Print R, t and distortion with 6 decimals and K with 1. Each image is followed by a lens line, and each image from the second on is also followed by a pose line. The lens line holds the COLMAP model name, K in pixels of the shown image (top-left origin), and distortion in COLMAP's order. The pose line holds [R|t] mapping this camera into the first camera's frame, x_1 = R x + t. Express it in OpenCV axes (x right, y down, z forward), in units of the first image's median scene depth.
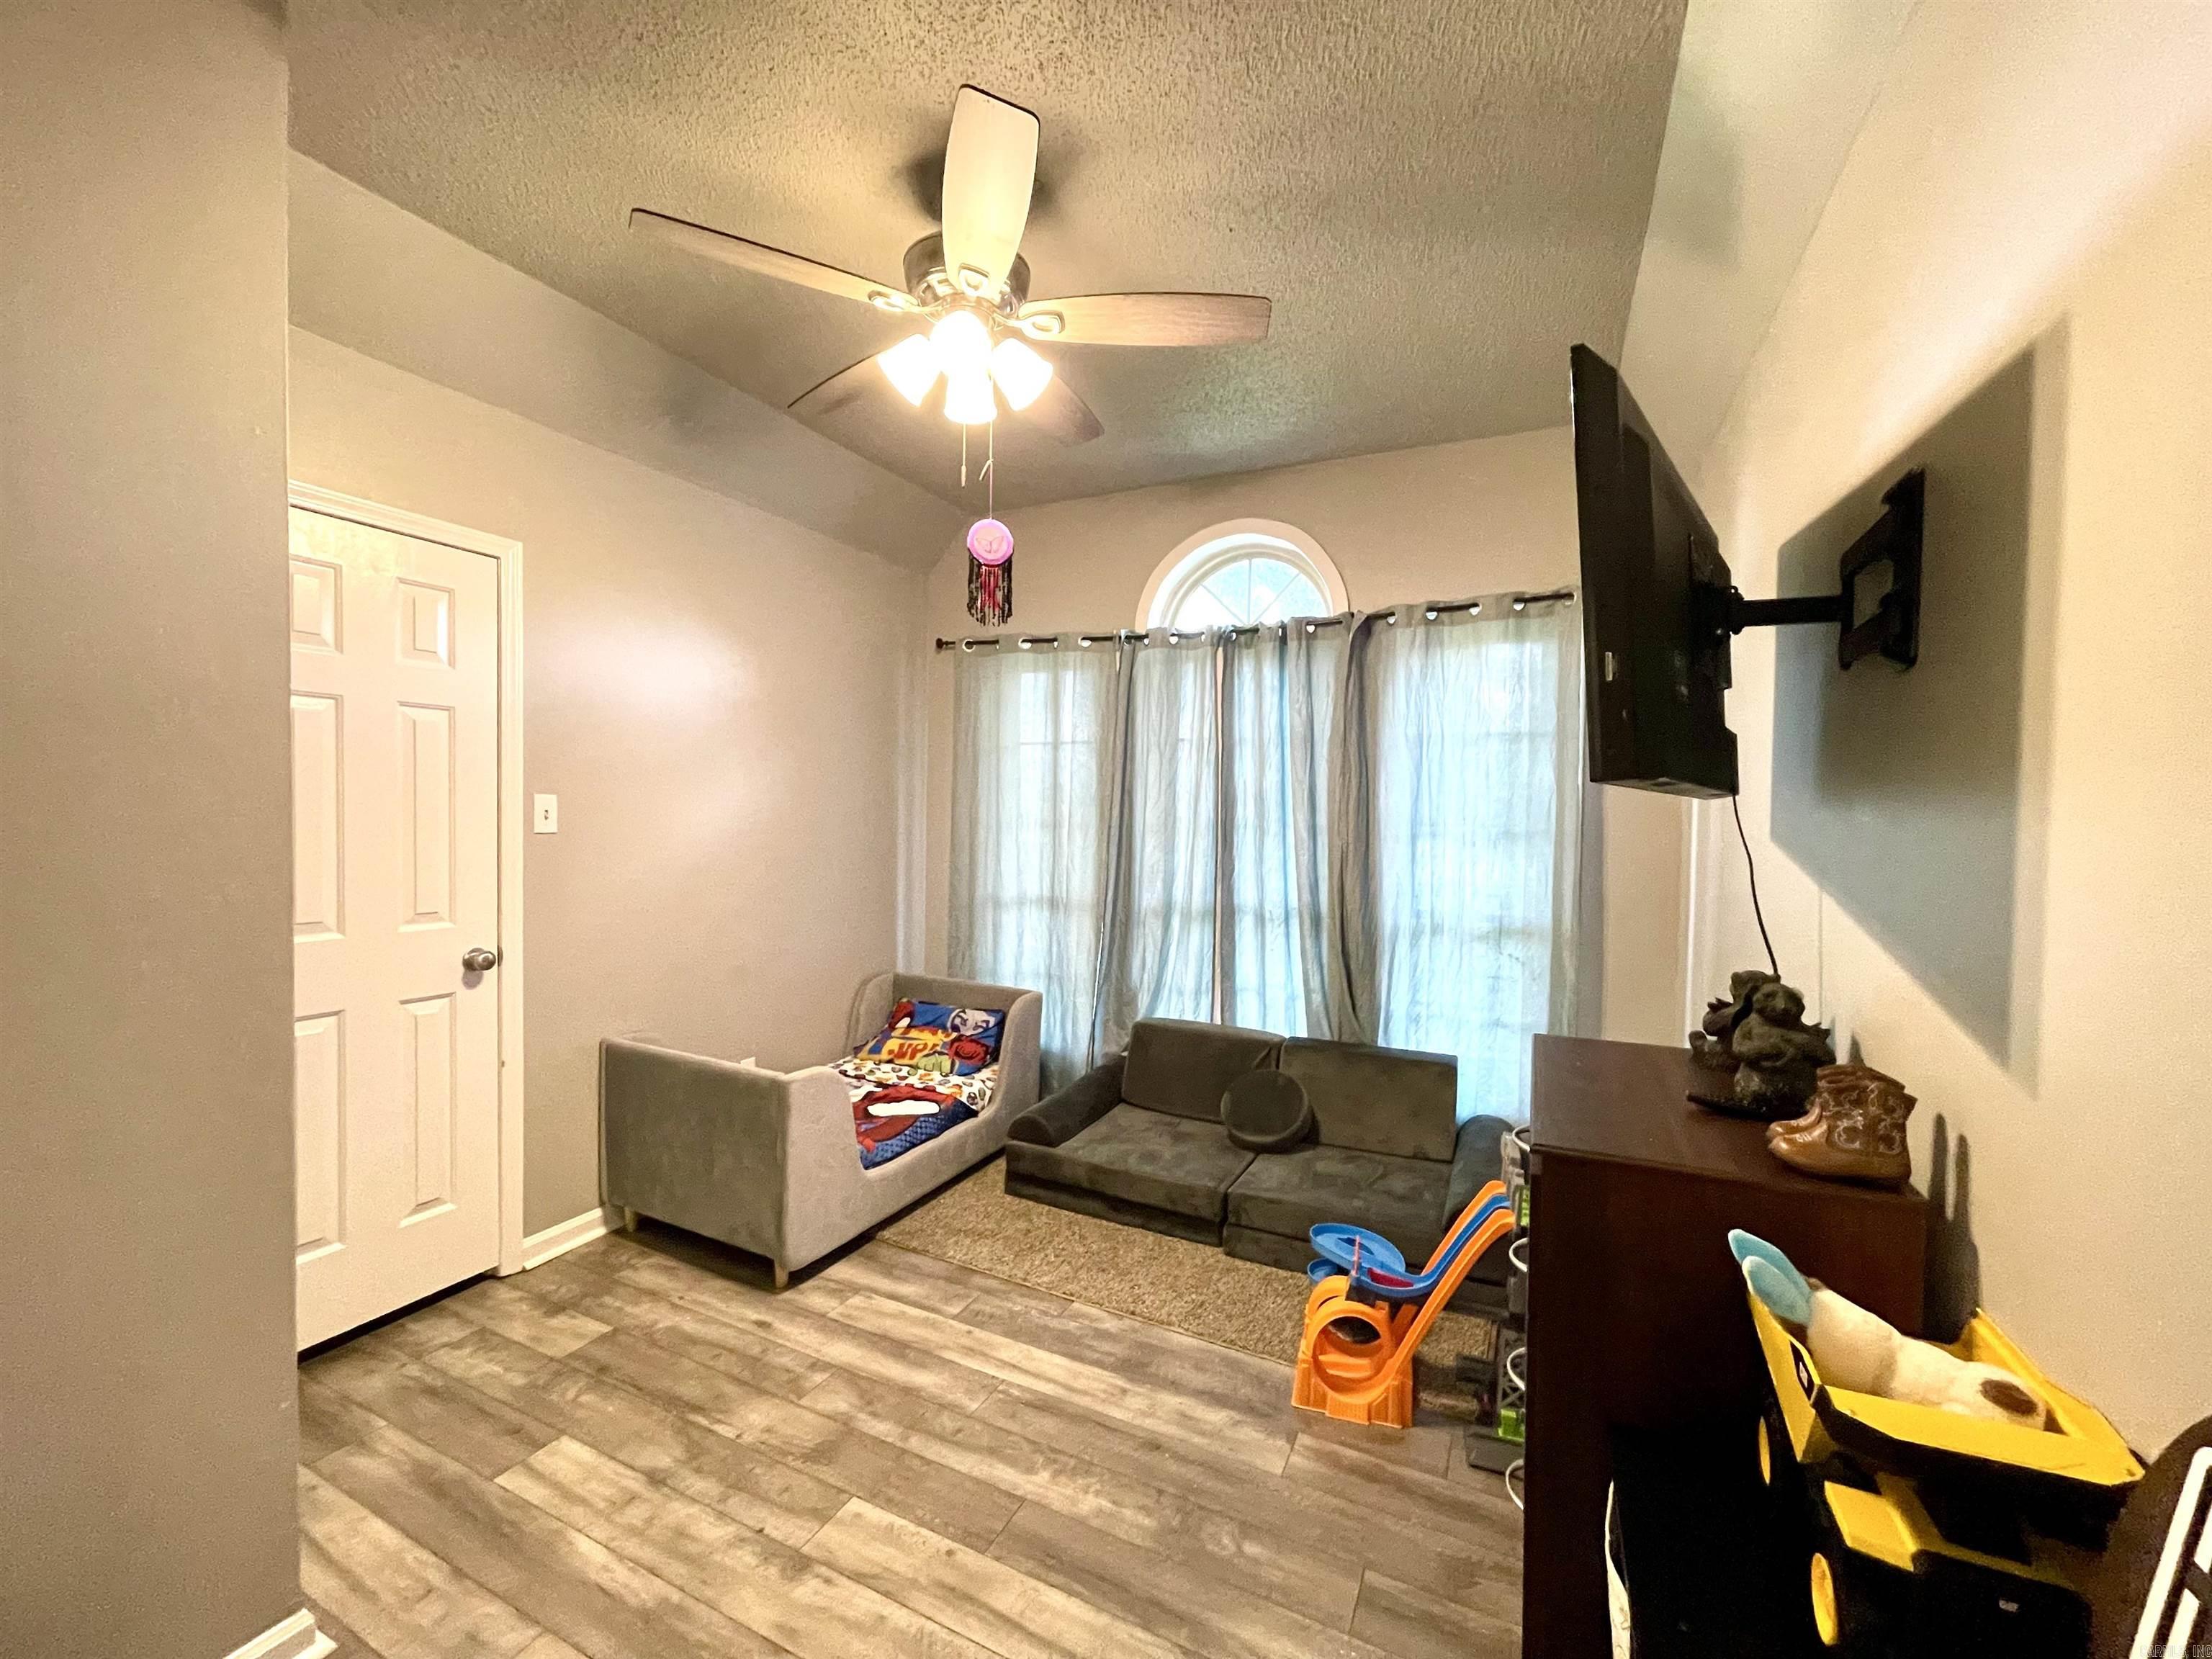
lens RADIAL K [[896.3, 0, 1096.8], [0, 896.3, 834.5], [0, 0, 1]] dist [-0.003118, 0.001994]
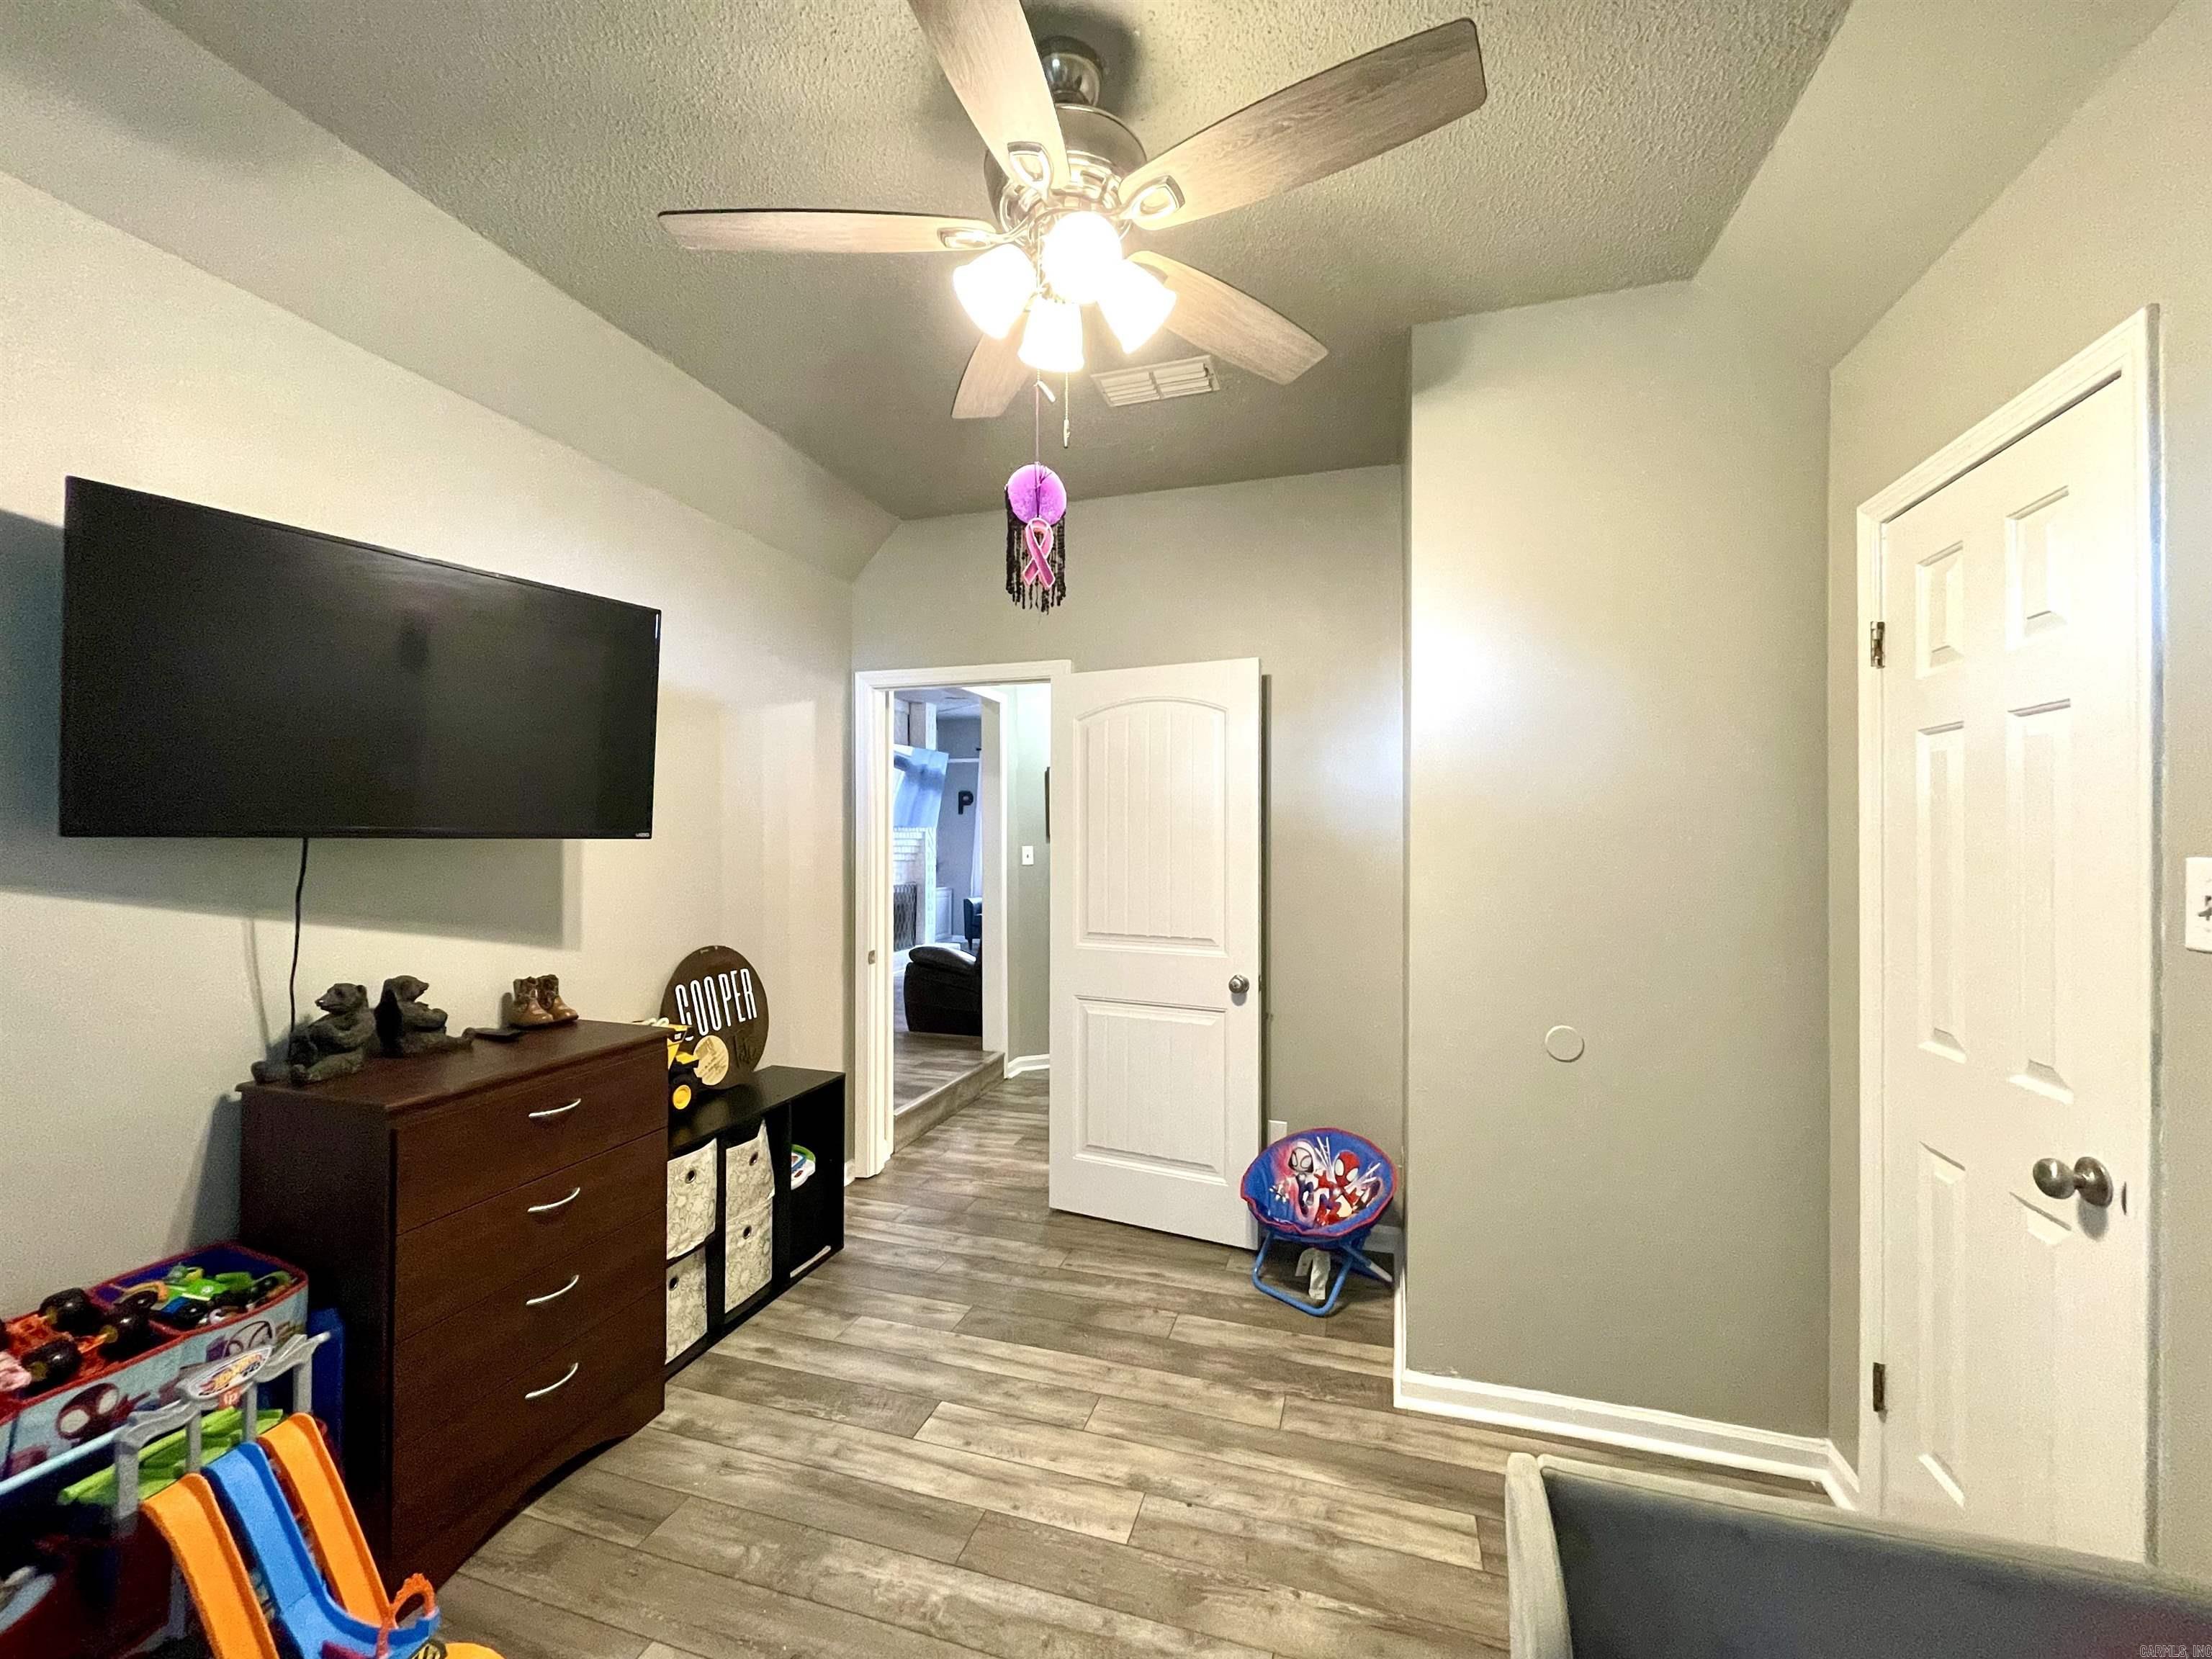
lens RADIAL K [[896.3, 0, 1104.9], [0, 896.3, 834.1], [0, 0, 1]] dist [-0.003118, 0.001994]
pose [[-0.987540, -0.022270, -0.155788, -0.074652], [-0.024302, 0.999642, 0.011152, -0.075021], [0.155483, 0.014799, -0.987728, 2.044332]]
